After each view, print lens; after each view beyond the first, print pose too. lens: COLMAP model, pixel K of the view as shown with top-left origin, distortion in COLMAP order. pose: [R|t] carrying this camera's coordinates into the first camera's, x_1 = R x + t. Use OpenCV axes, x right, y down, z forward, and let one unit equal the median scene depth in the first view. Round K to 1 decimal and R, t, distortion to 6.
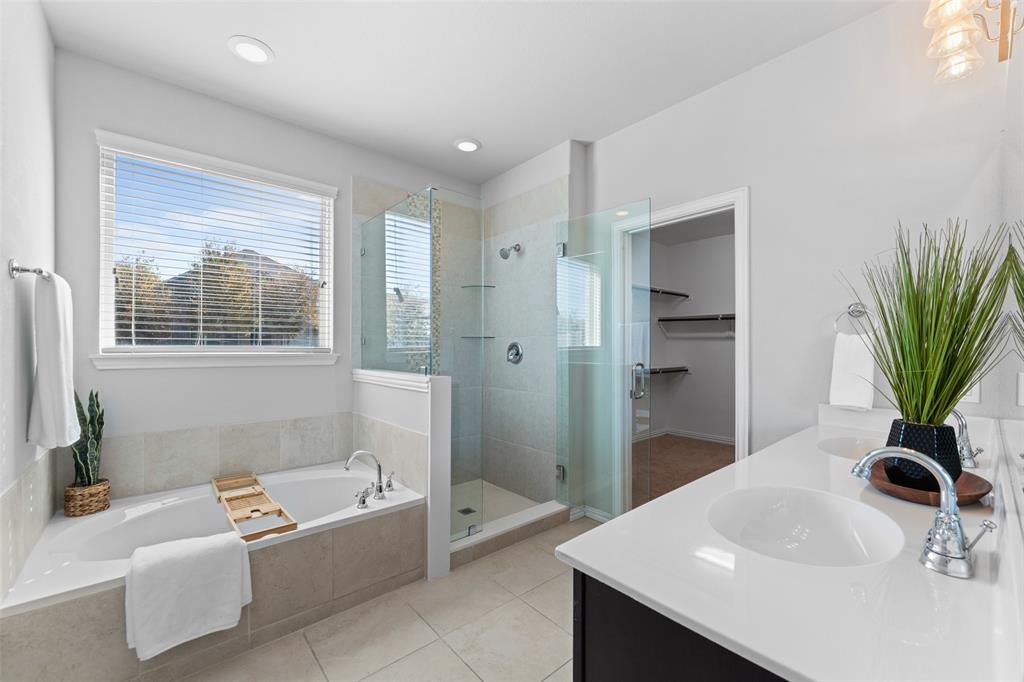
lens RADIAL K [[407.1, 0, 509.7], [0, 407.1, 346.7], [0, 0, 1]] dist [-0.002039, 0.000106]
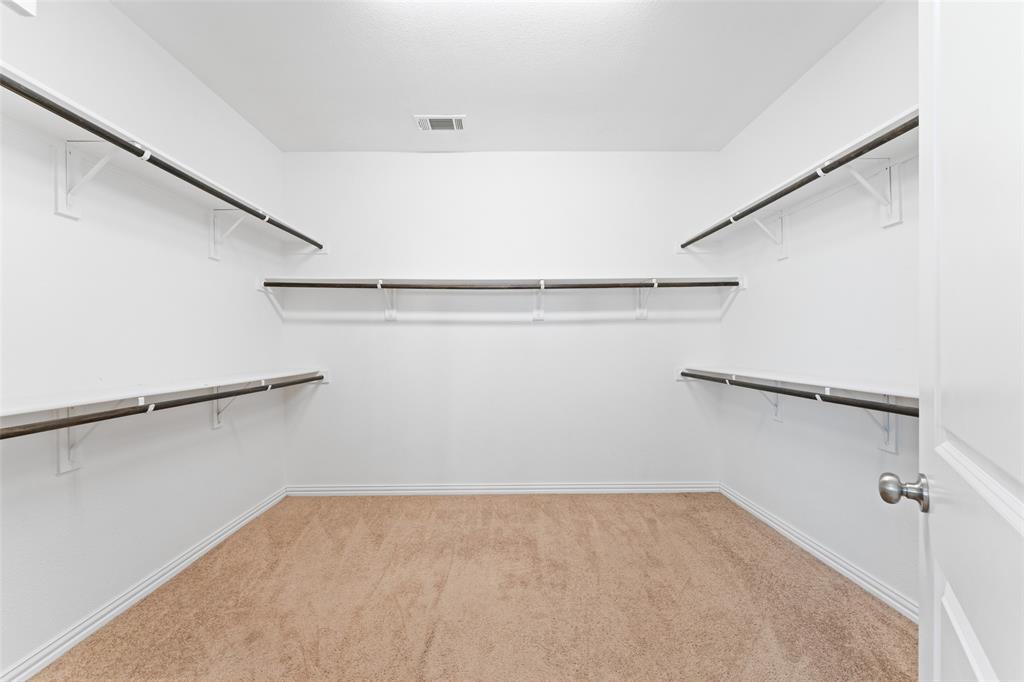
lens RADIAL K [[407.1, 0, 506.1], [0, 407.1, 342.9], [0, 0, 1]] dist [-0.002039, 0.000106]
pose [[0.646051, -0.009872, 0.763231, 0.170104], [0.014812, 0.999890, 0.000395, 0.013346], [-0.763151, 0.011050, 0.646126, 0.437727]]
